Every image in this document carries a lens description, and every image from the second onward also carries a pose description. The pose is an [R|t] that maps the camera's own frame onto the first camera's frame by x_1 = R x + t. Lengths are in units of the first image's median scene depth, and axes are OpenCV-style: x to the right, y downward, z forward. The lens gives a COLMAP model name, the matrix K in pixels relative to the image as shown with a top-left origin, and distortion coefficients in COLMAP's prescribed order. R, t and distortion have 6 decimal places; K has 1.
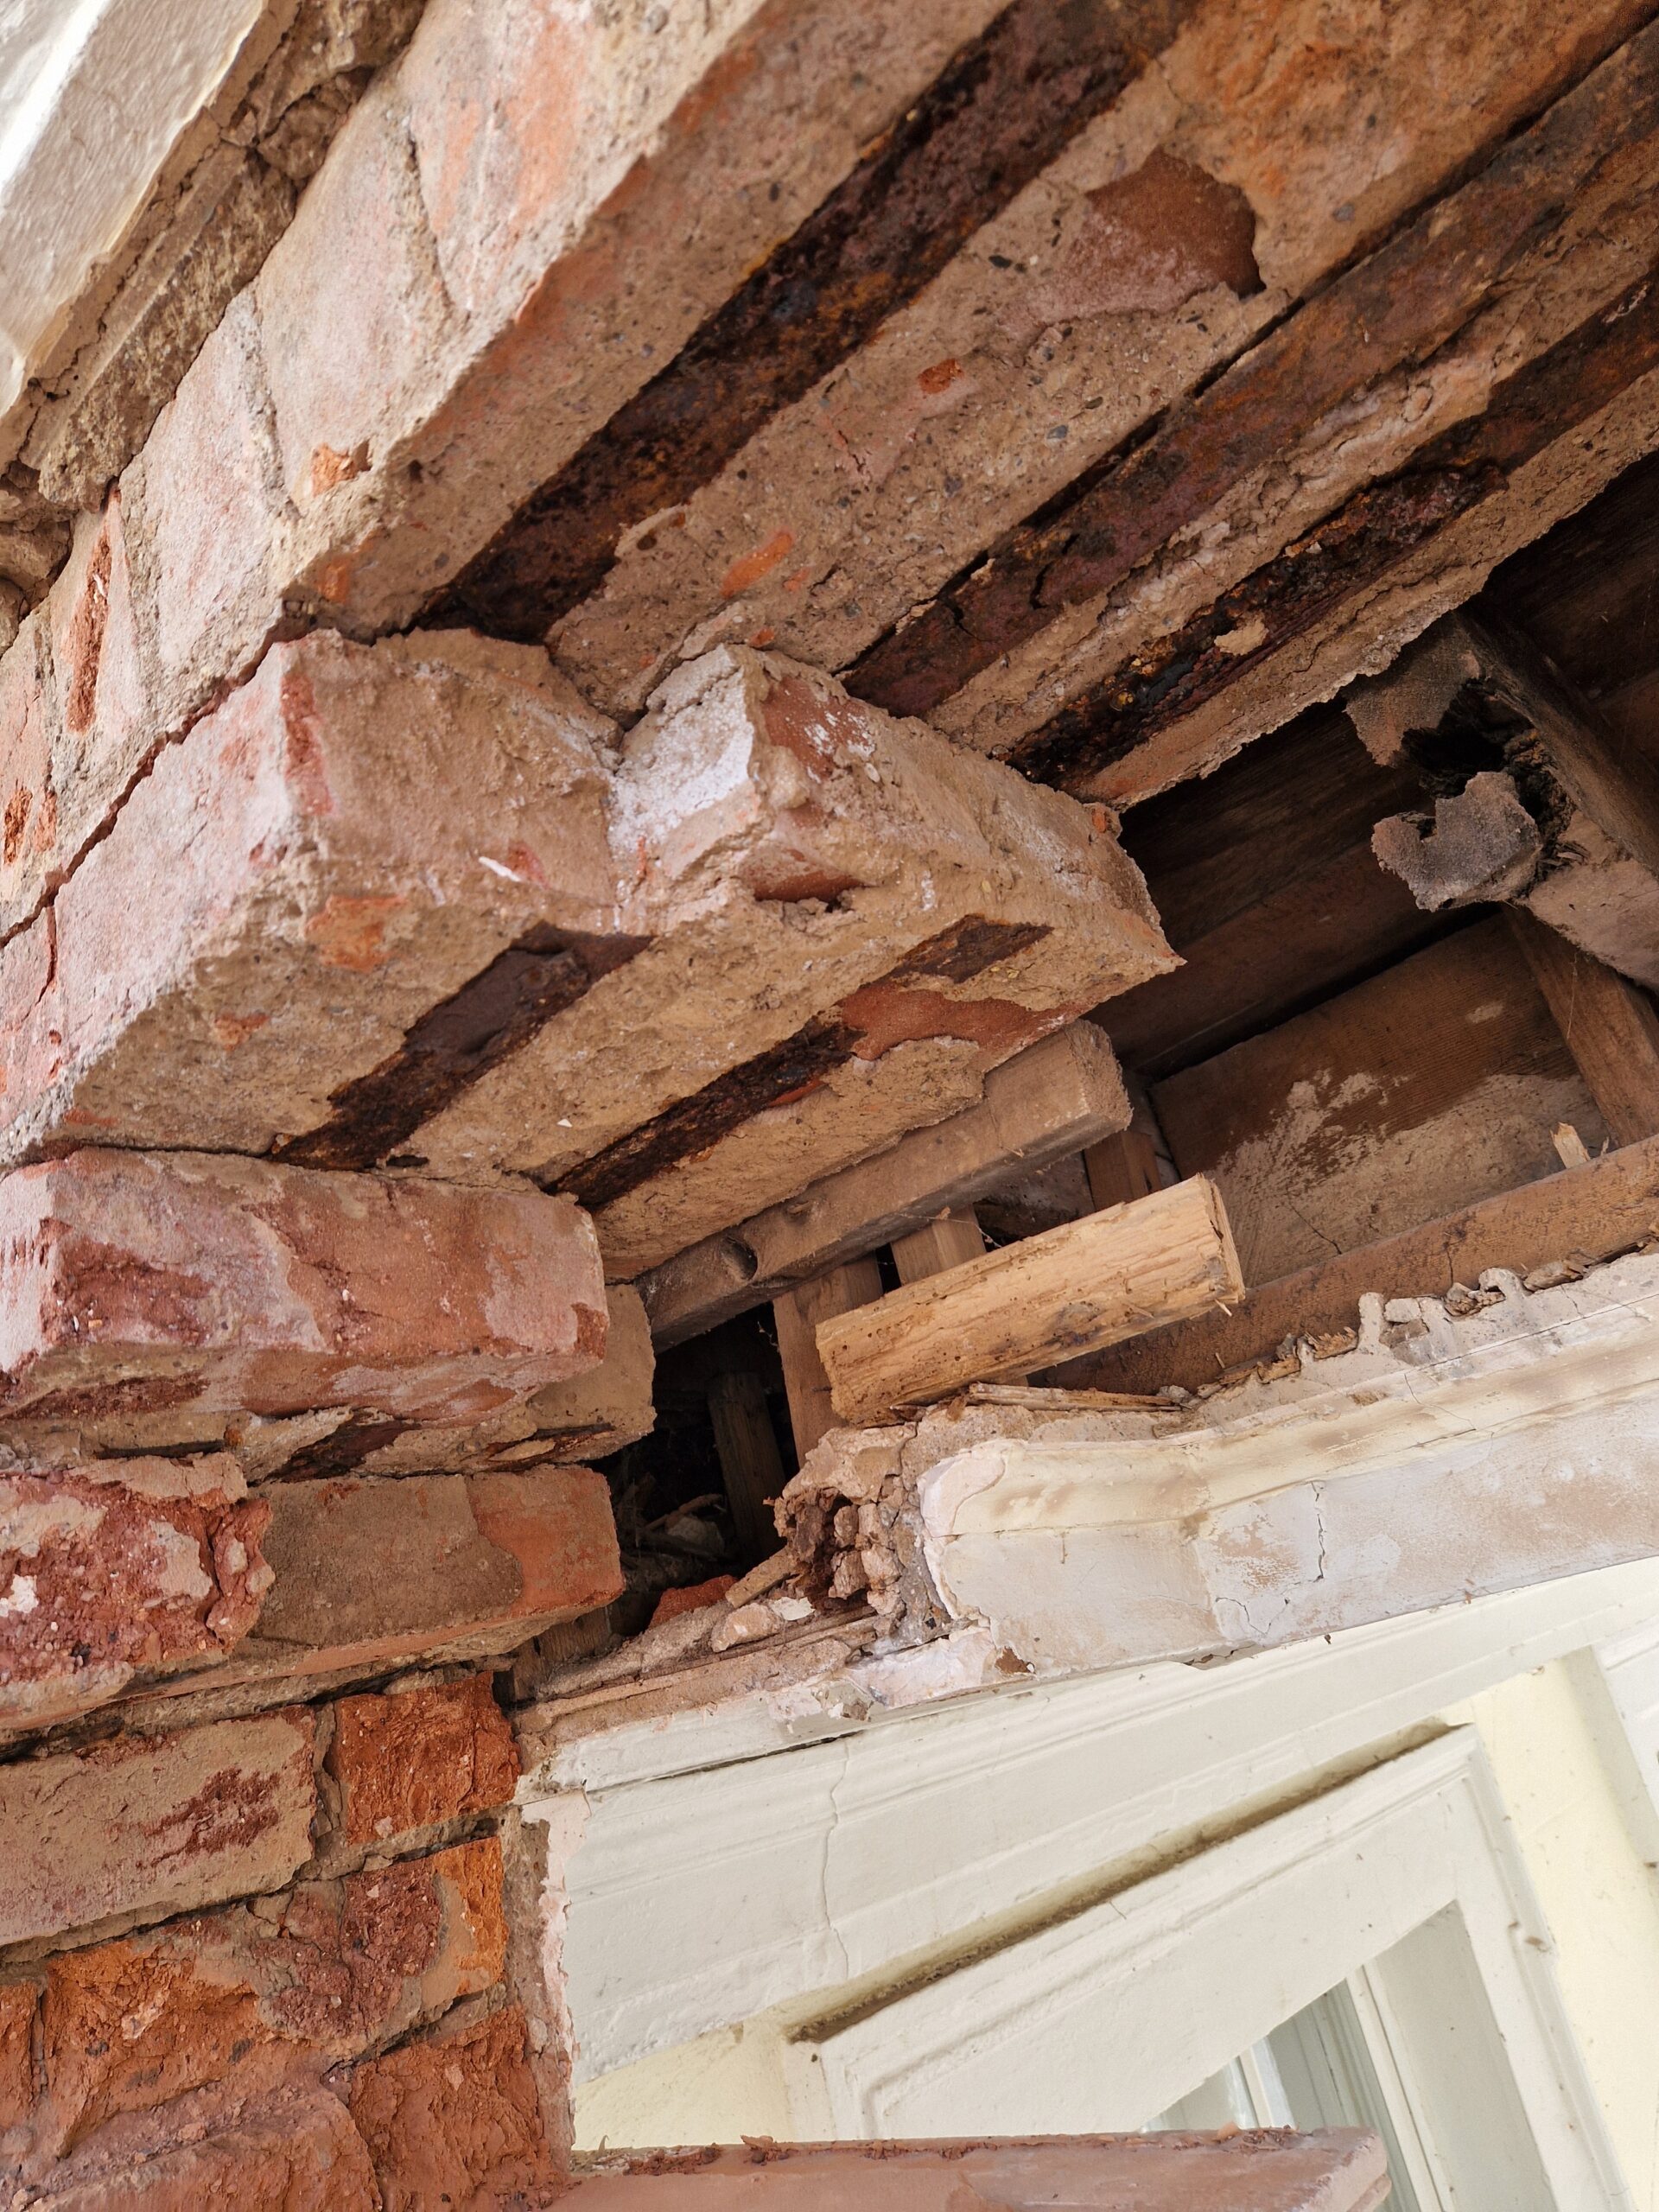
lens RADIAL K [[1490.6, 0, 835.4], [0, 1490.6, 1120.0], [0, 0, 1]] dist [0.068835, -0.066288]
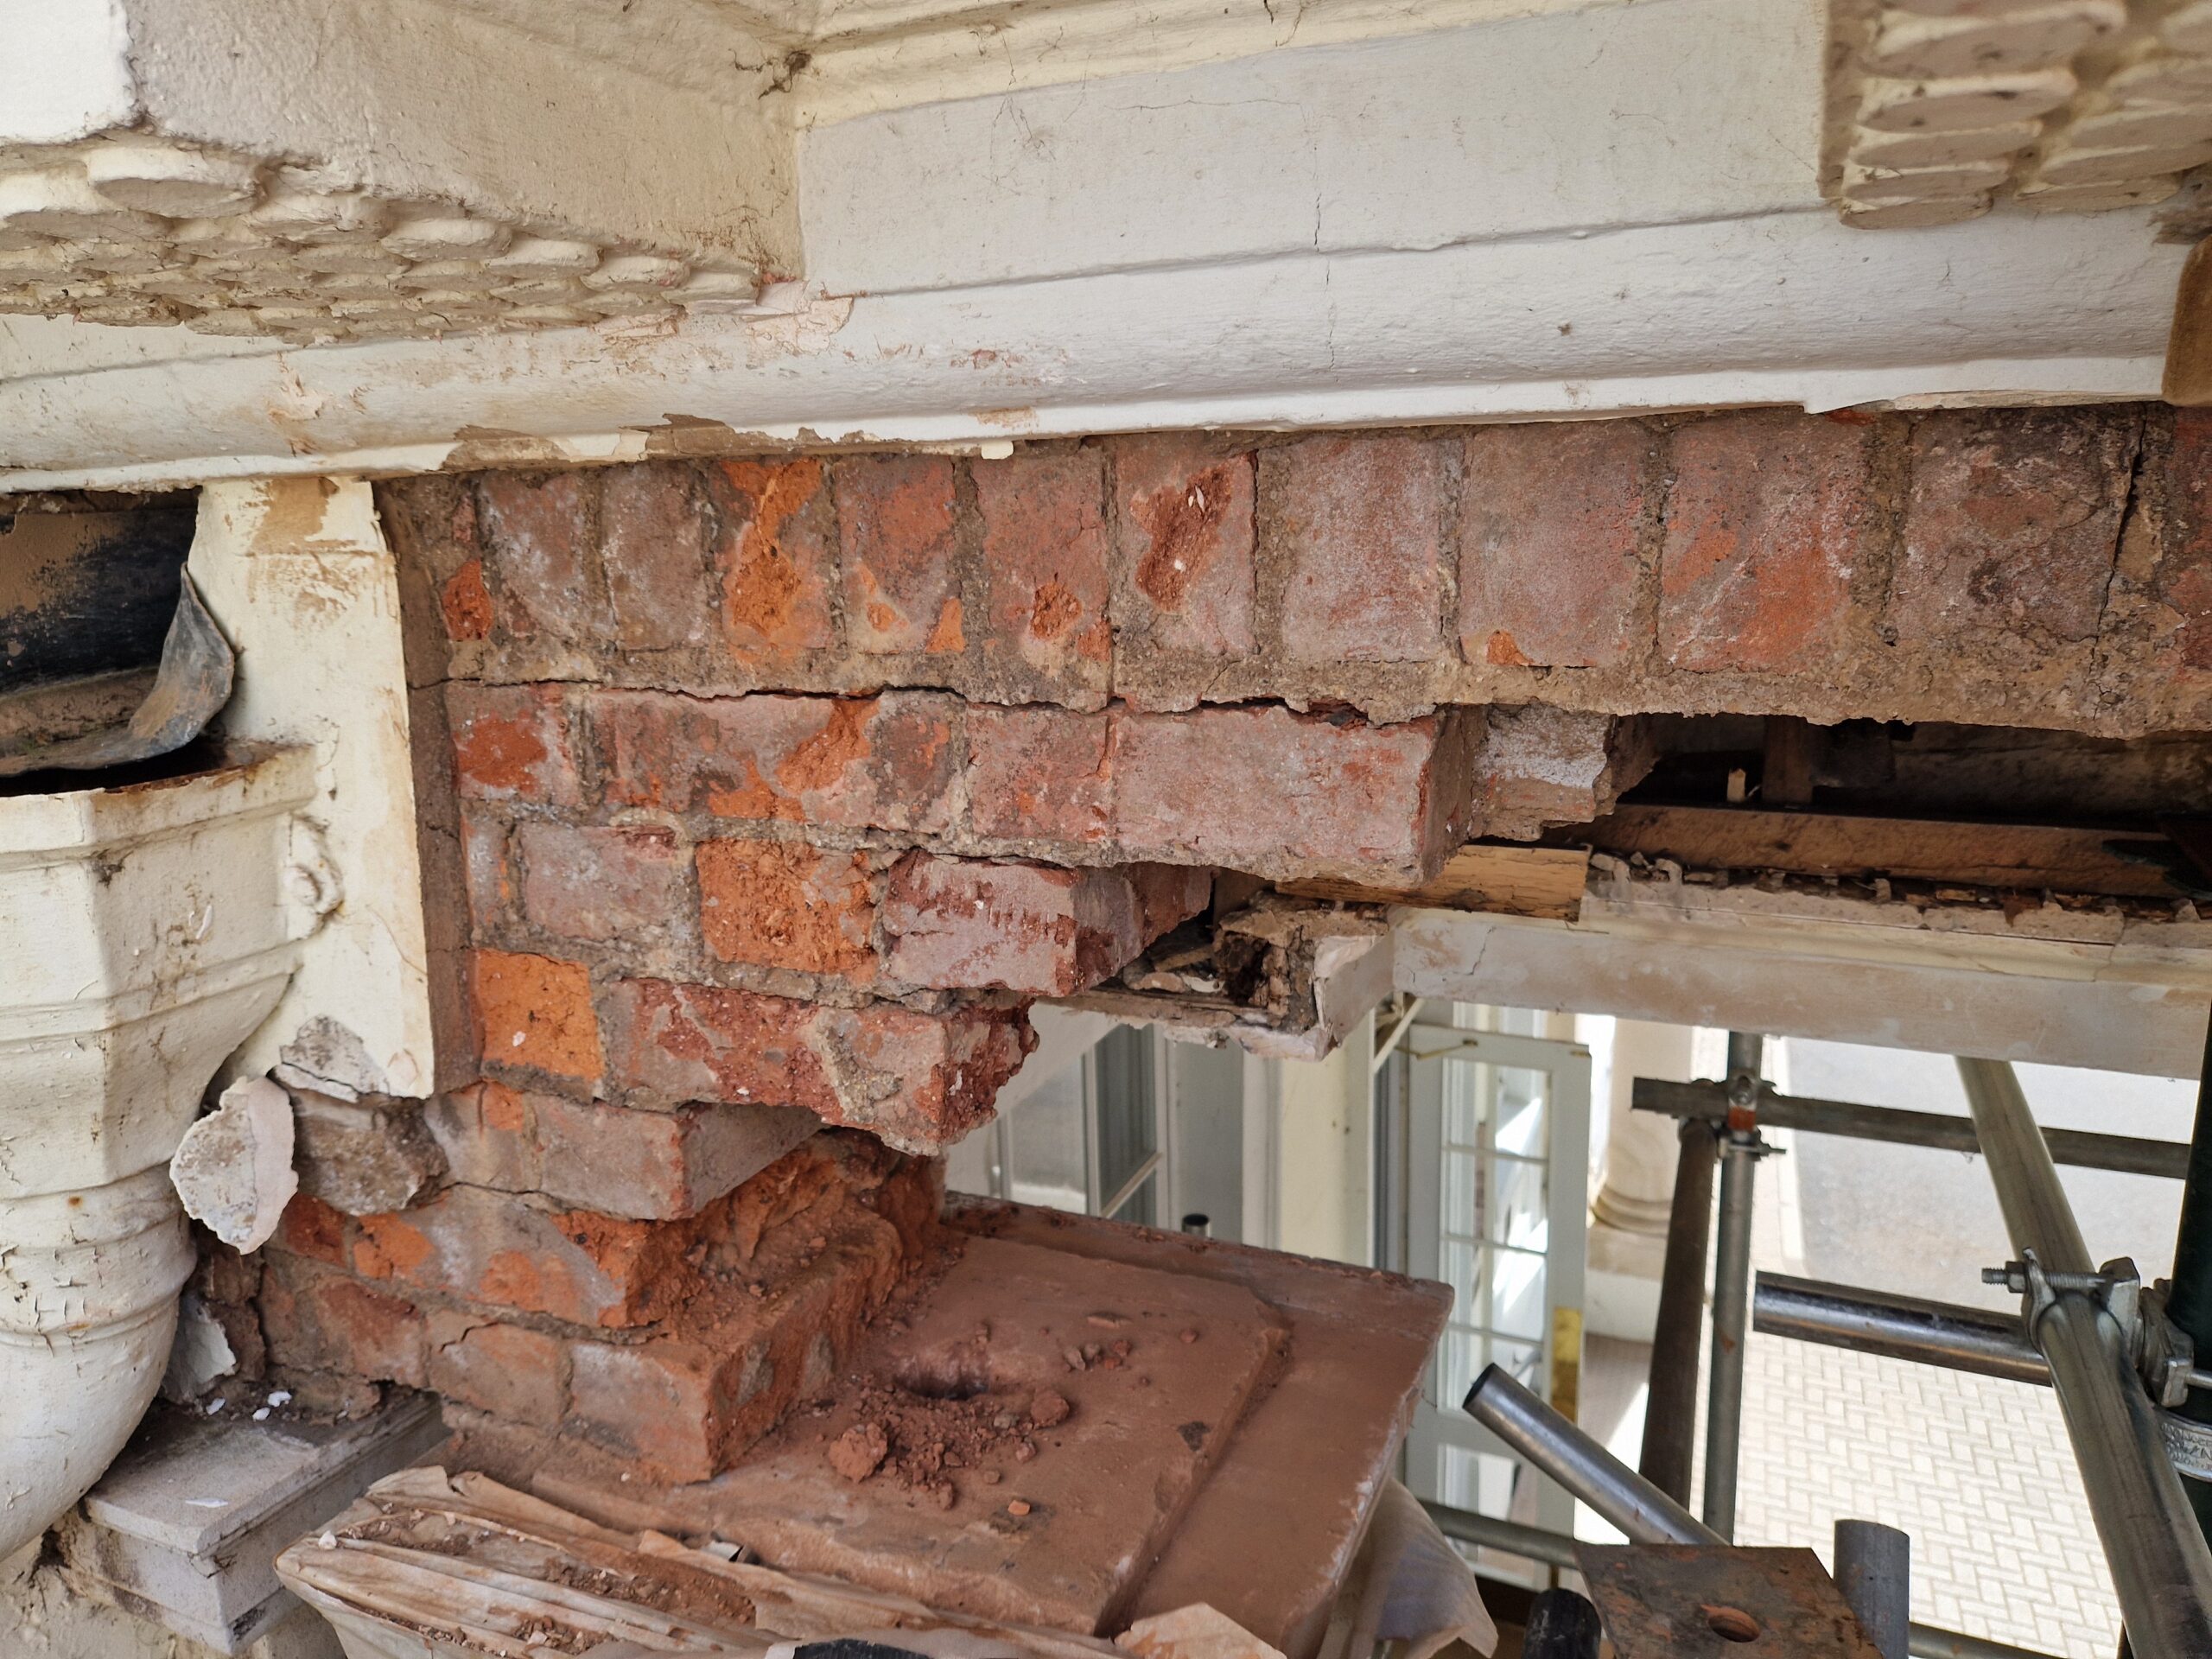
lens RADIAL K [[1490.6, 0, 1097.3], [0, 1490.6, 823.3], [0, 0, 1]] dist [0.068835, -0.066288]
pose [[0.925660, 0.144336, 0.349744, -0.747795], [-0.302382, 0.837828, 0.454543, -0.518032], [-0.227419, -0.526508, 0.819188, -0.150773]]
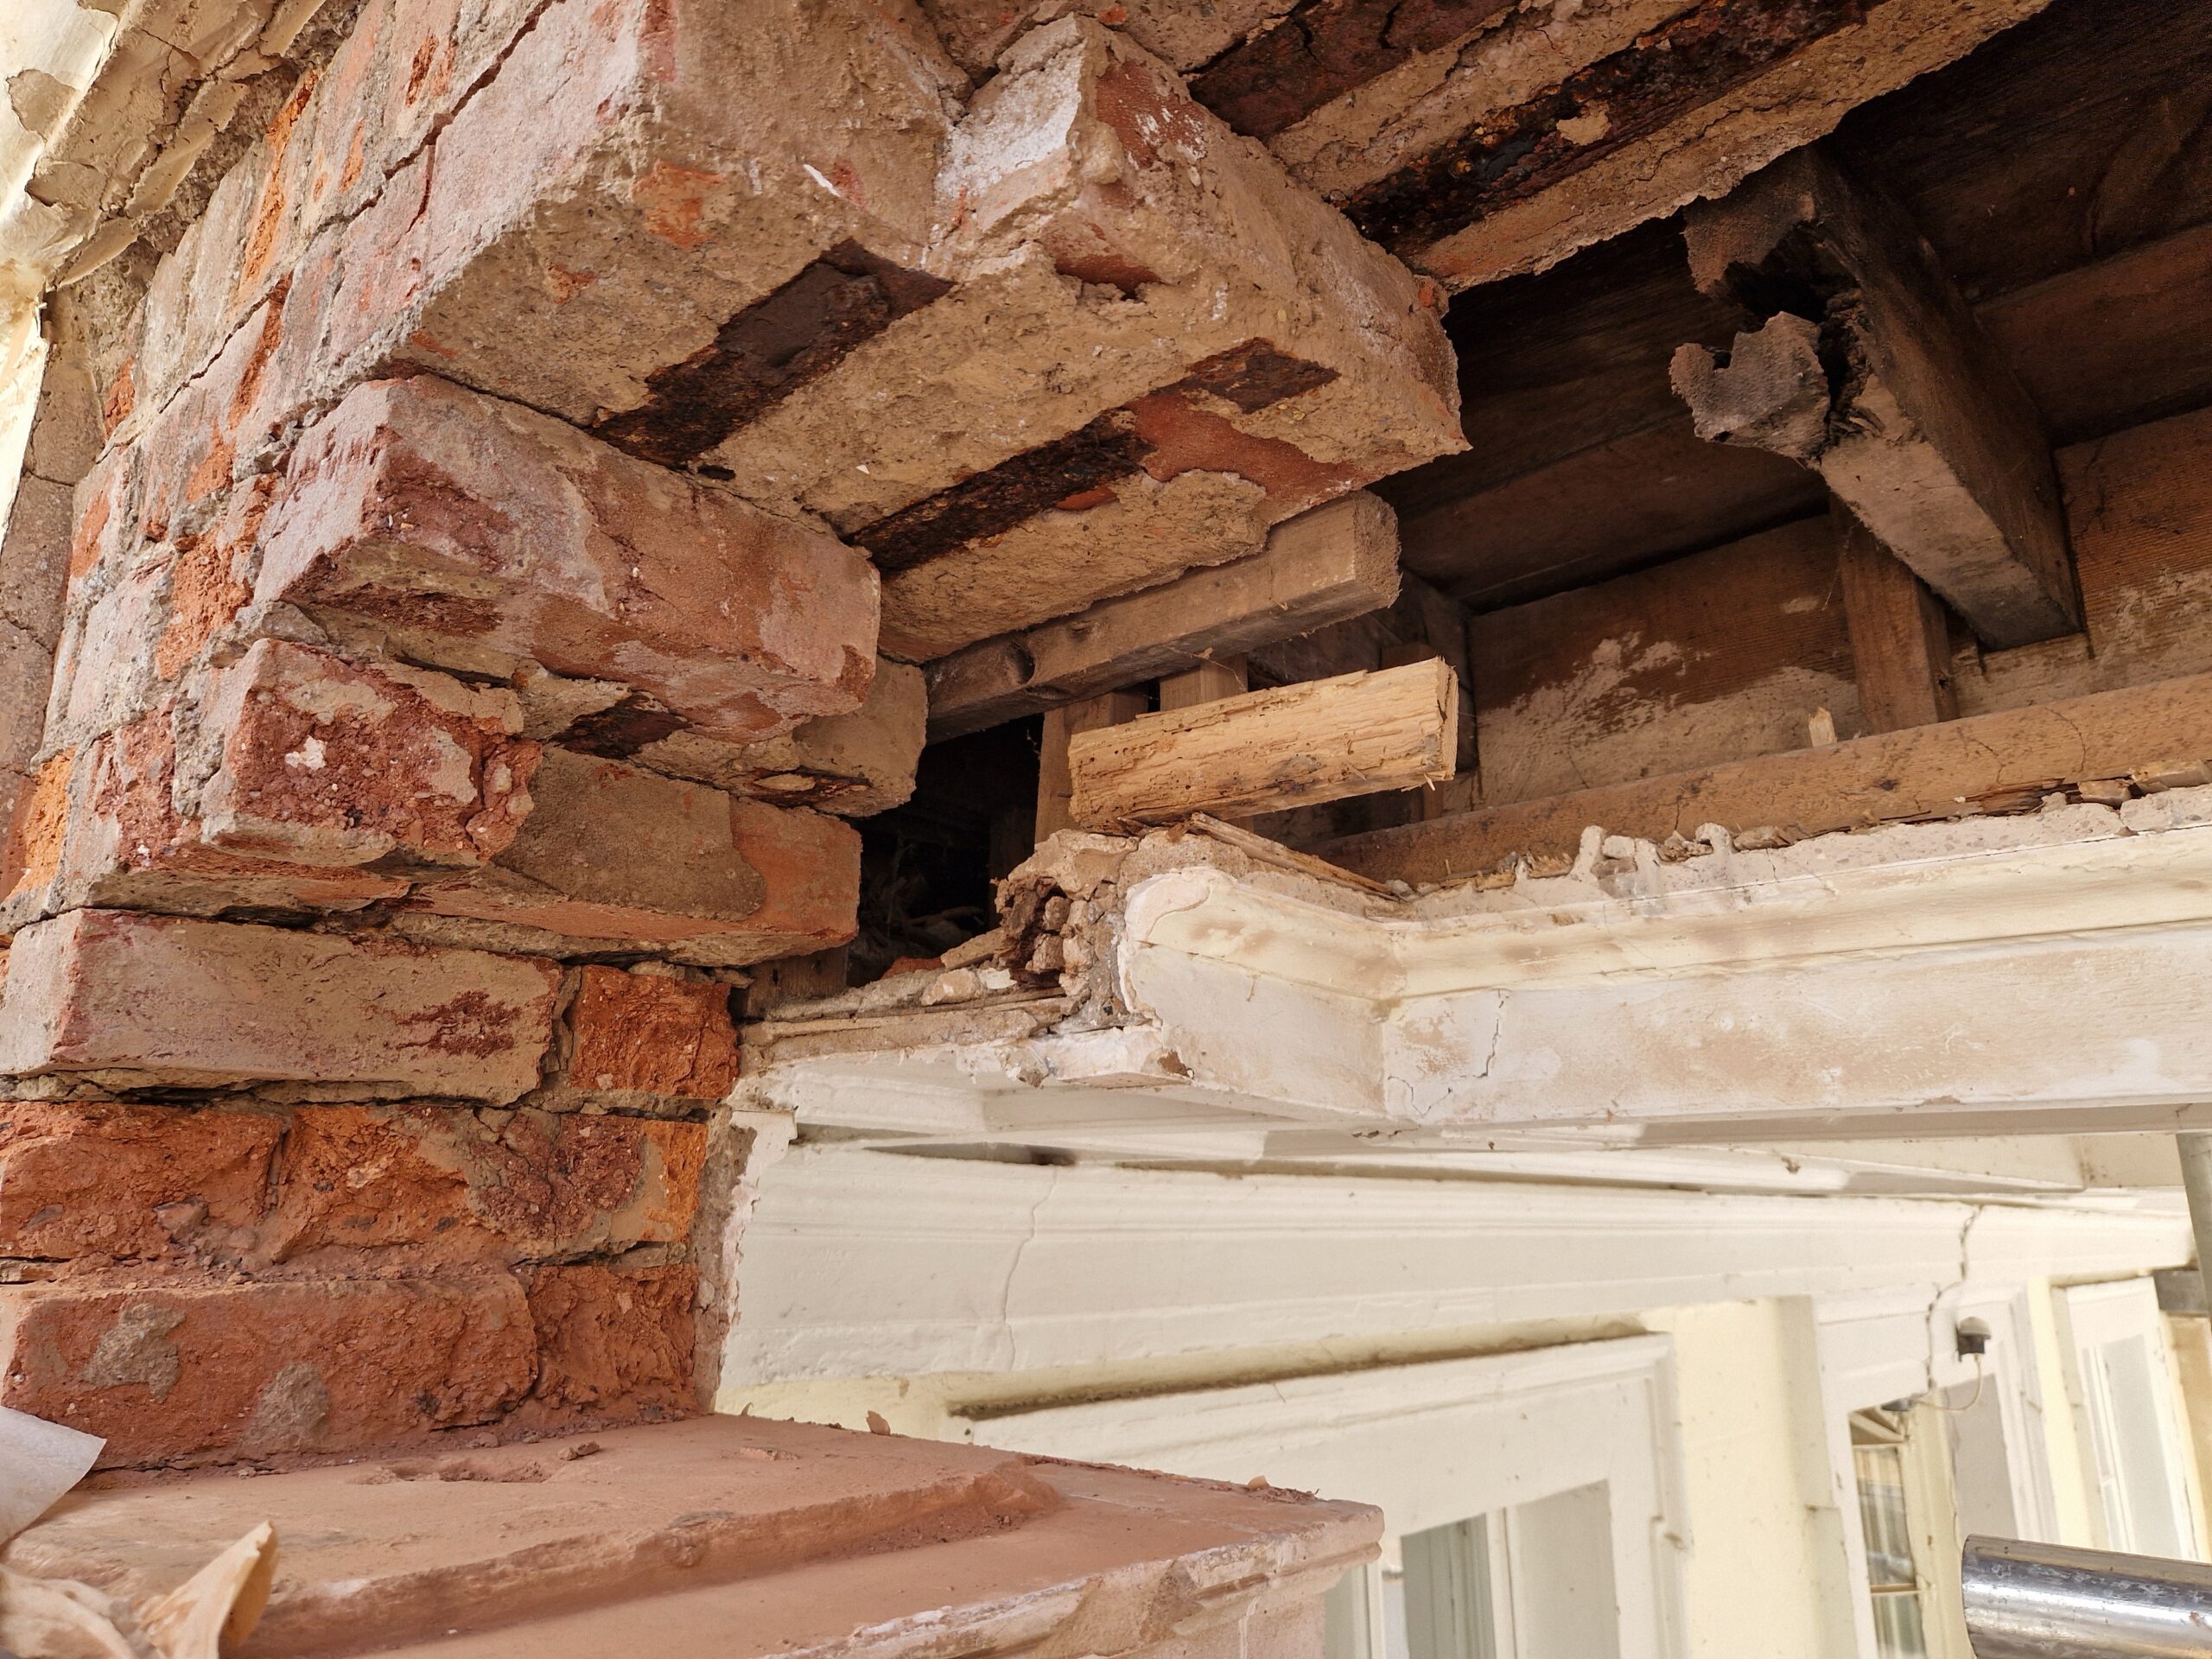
lens RADIAL K [[1490.6, 0, 1126.0], [0, 1490.6, 809.2], [0, 0, 1]] dist [0.068835, -0.066288]
pose [[0.973181, 0.225649, -0.044745, 0.093140], [-0.219660, 0.969286, 0.110610, 0.068733], [0.068329, -0.097815, 0.992856, -0.074323]]
